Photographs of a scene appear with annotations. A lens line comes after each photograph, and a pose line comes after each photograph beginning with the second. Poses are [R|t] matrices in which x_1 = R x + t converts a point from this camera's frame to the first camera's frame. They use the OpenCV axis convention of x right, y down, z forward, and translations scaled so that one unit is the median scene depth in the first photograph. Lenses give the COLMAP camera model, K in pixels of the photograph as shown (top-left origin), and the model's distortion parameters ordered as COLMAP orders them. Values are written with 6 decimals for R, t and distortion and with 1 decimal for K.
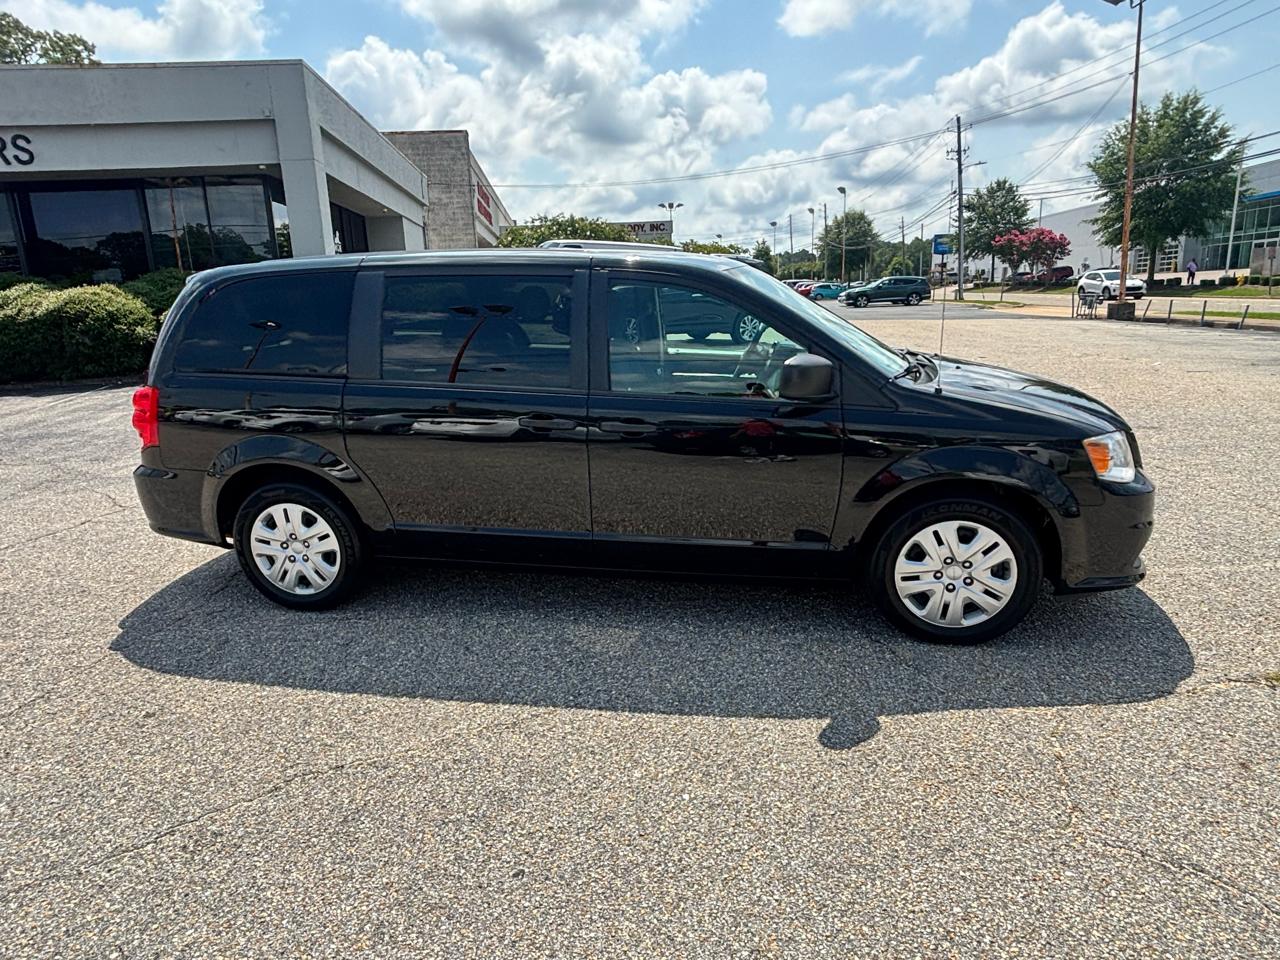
lens RADIAL K [[769.8, 0, 632.6], [0, 769.8, 477.9], [0, 0, 1]] dist [-0.010844, 0.004507]
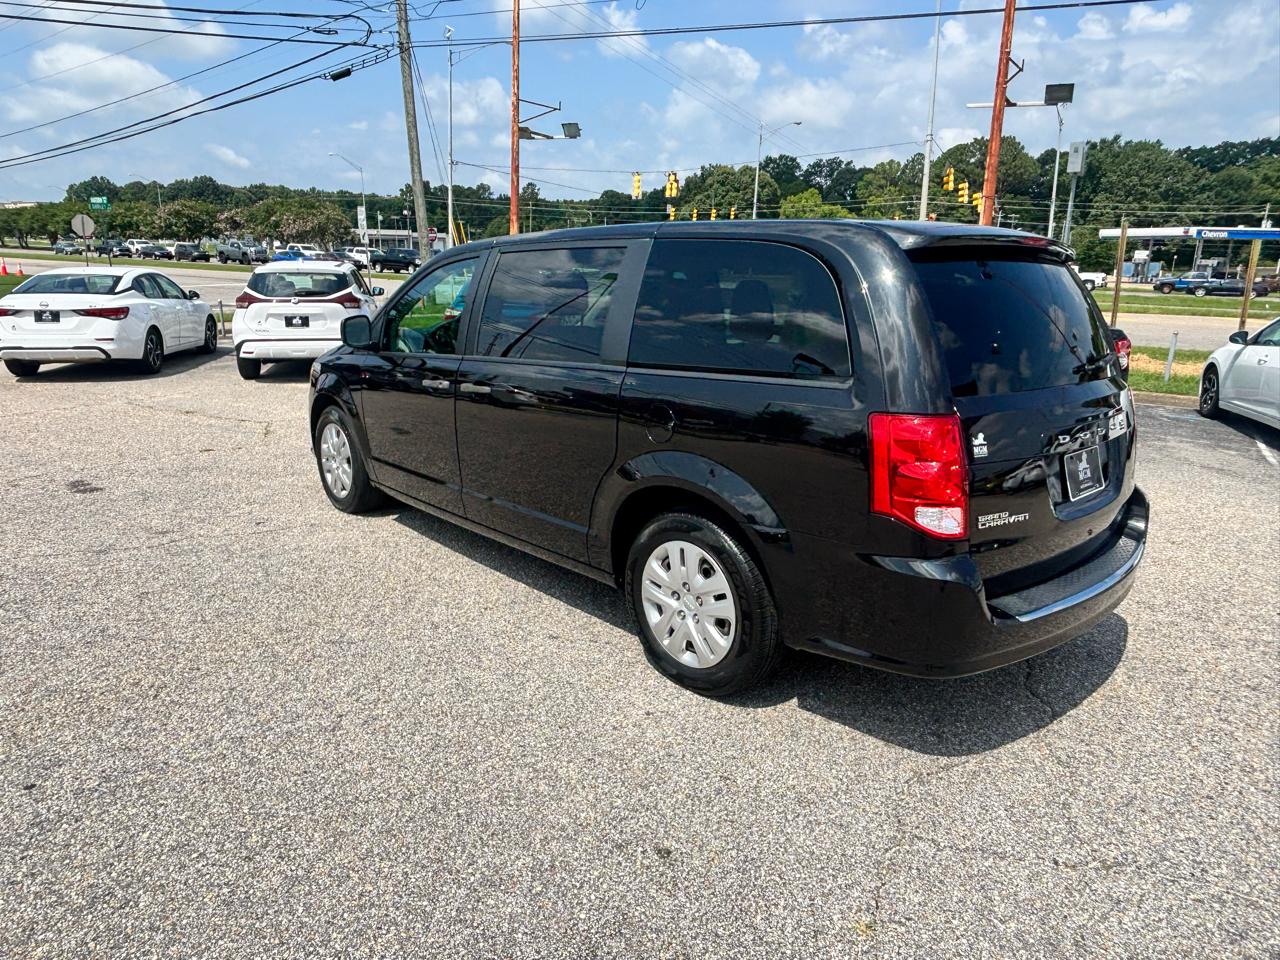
lens RADIAL K [[818.0, 0, 630.2], [0, 818.0, 485.5], [0, 0, 1]] dist [-0.007553, -0.000749]
pose [[-0.793998, -0.135354, 0.592660, -0.204574], [0.162003, 0.892534, 0.420878, -0.128436], [-0.585937, 0.430189, -0.686743, 0.531567]]
